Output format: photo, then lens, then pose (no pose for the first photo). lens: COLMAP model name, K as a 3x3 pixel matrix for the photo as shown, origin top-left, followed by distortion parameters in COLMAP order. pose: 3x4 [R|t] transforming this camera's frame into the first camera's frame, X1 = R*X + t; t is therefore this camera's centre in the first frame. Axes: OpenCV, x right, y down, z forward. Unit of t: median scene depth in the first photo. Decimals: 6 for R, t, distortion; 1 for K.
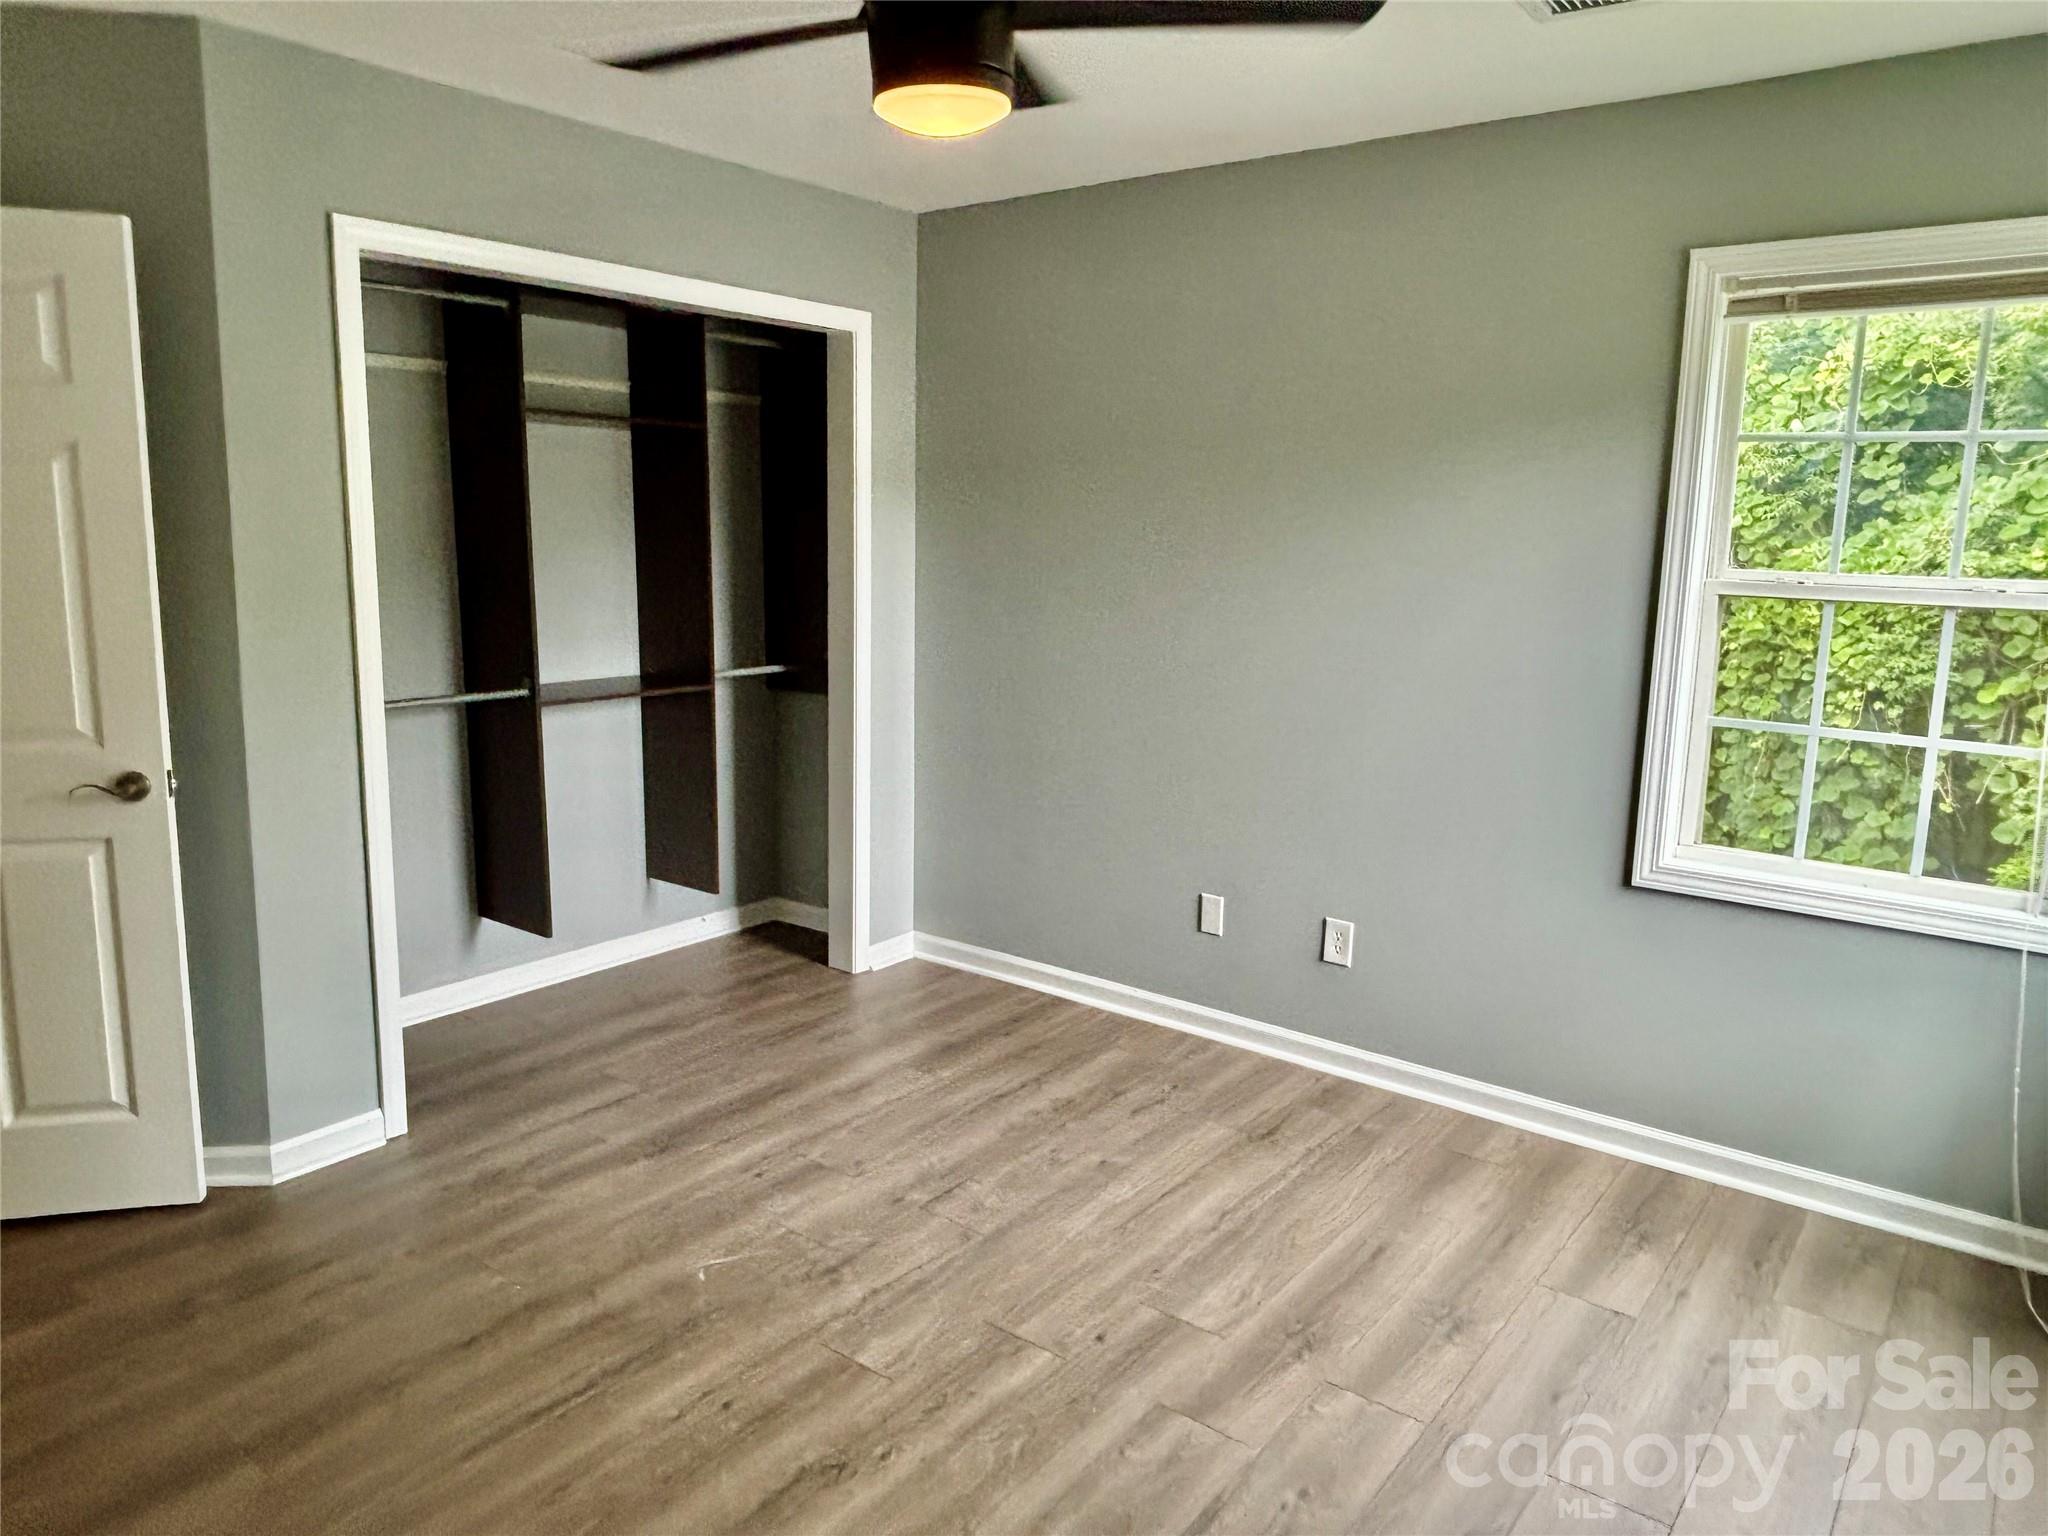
lens RADIAL K [[1370.7, 0, 1031.8], [0, 1370.7, 762.3], [0, 0, 1]] dist [0.005305, -0.001319]
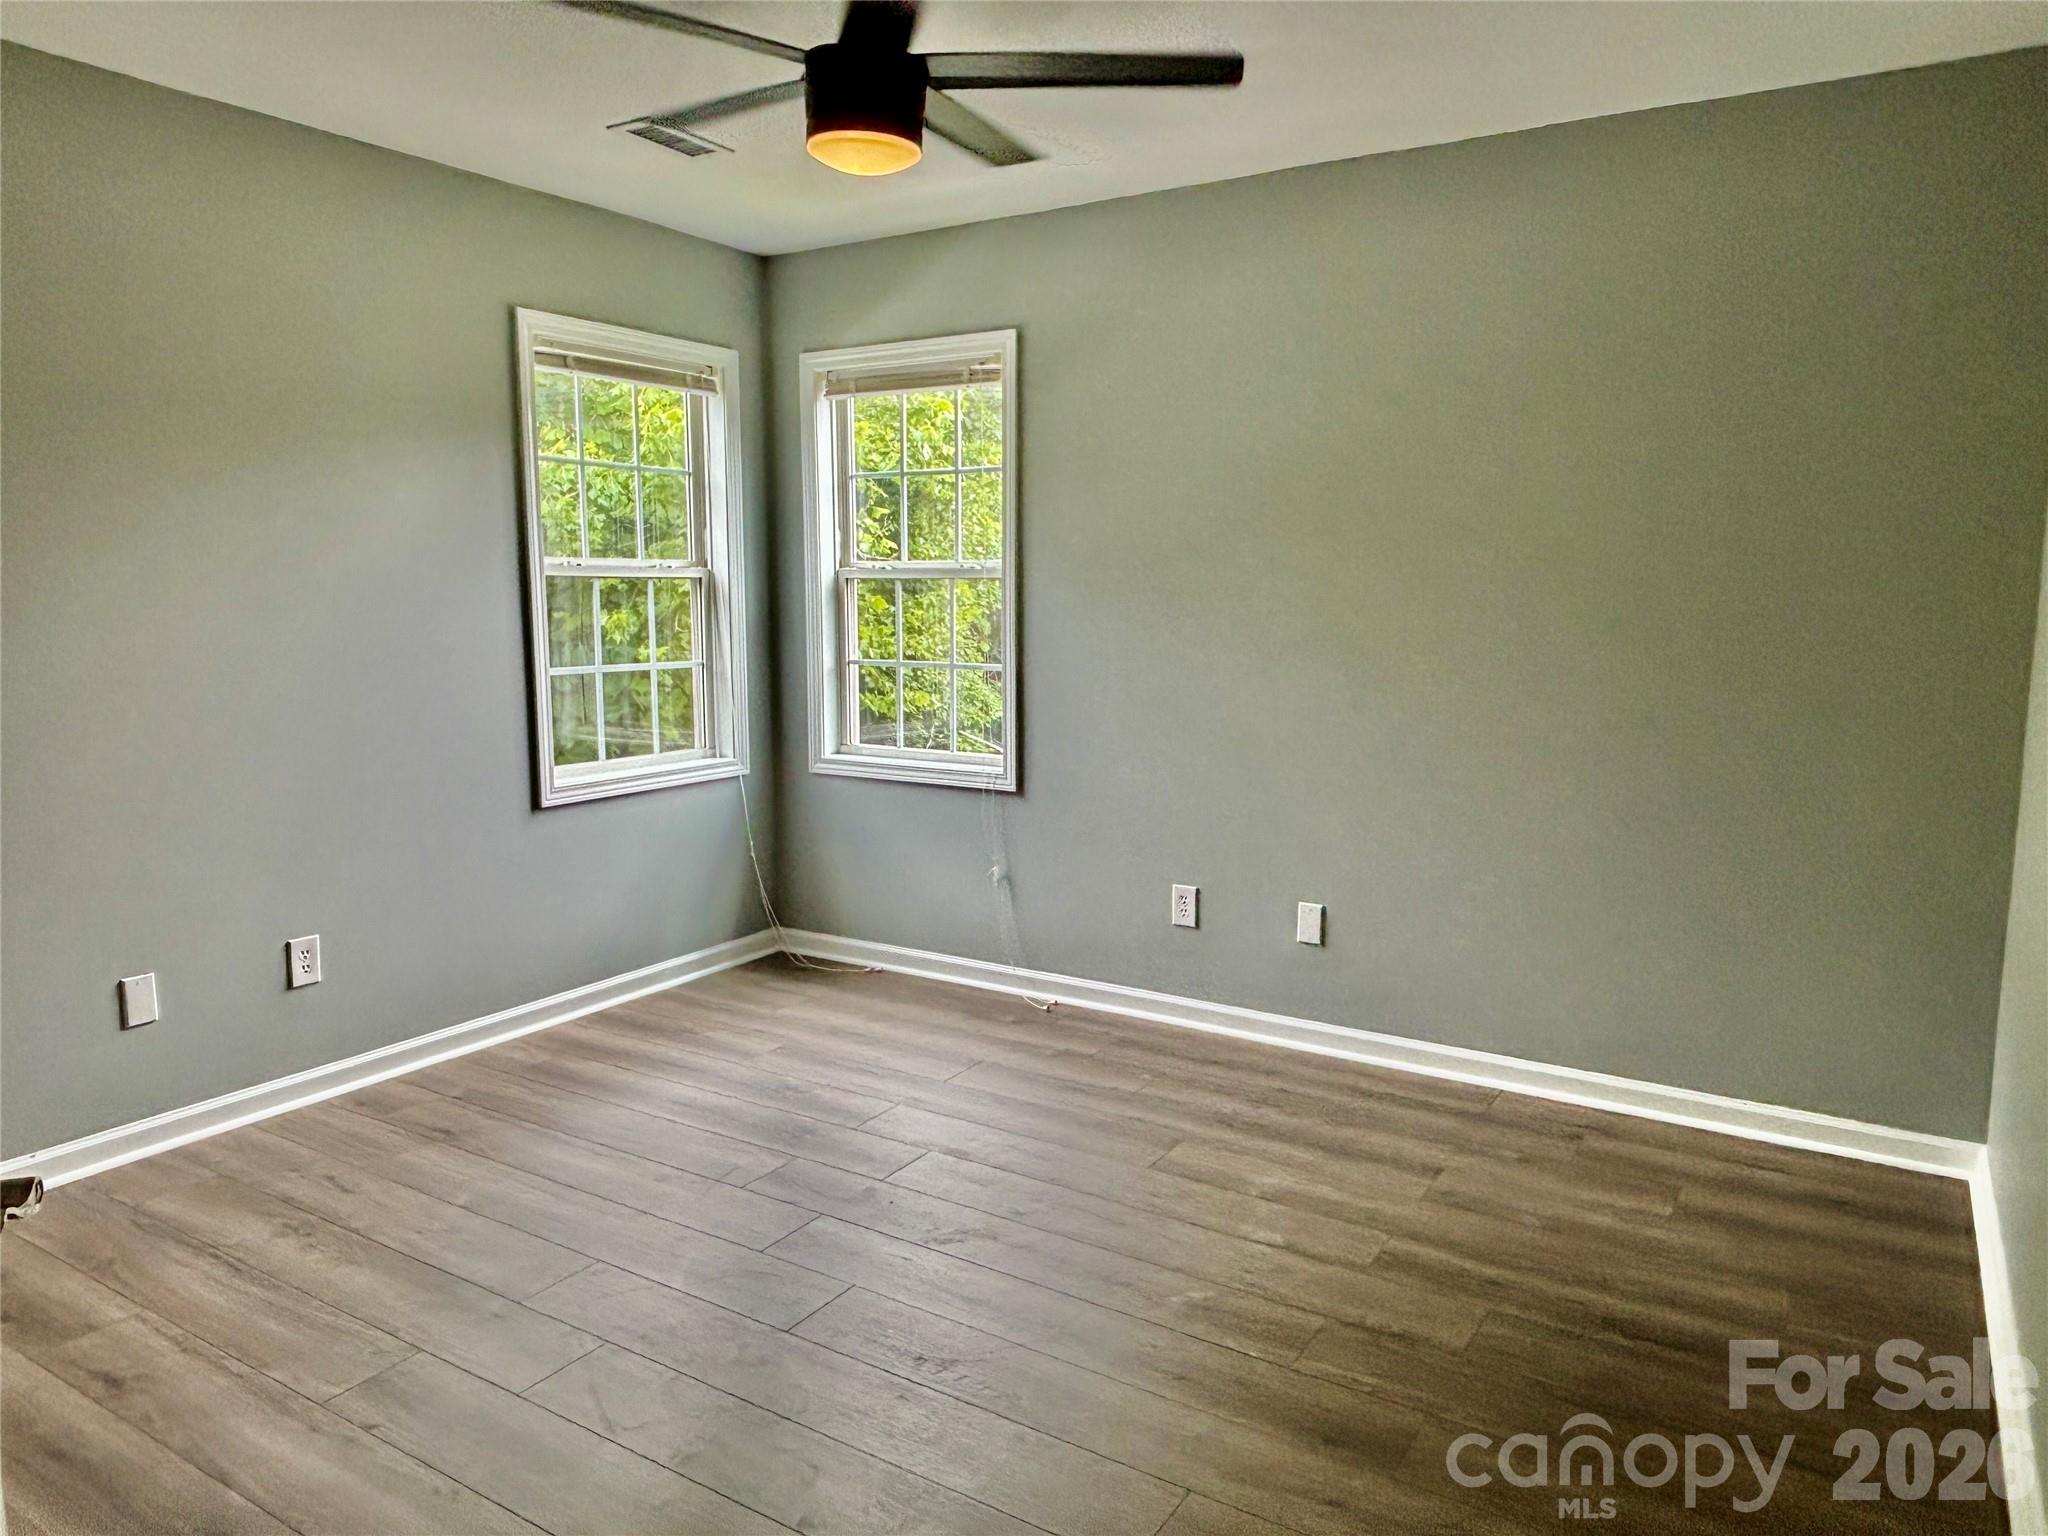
lens RADIAL K [[1370.7, 0, 1030.5], [0, 1370.7, 769.6], [0, 0, 1]] dist [0.005305, -0.001319]
pose [[-0.082034, -0.161737, 0.983418, -0.811170], [0.170577, 0.969905, 0.173744, -0.084375], [-0.981924, 0.182001, -0.051977, 0.605367]]
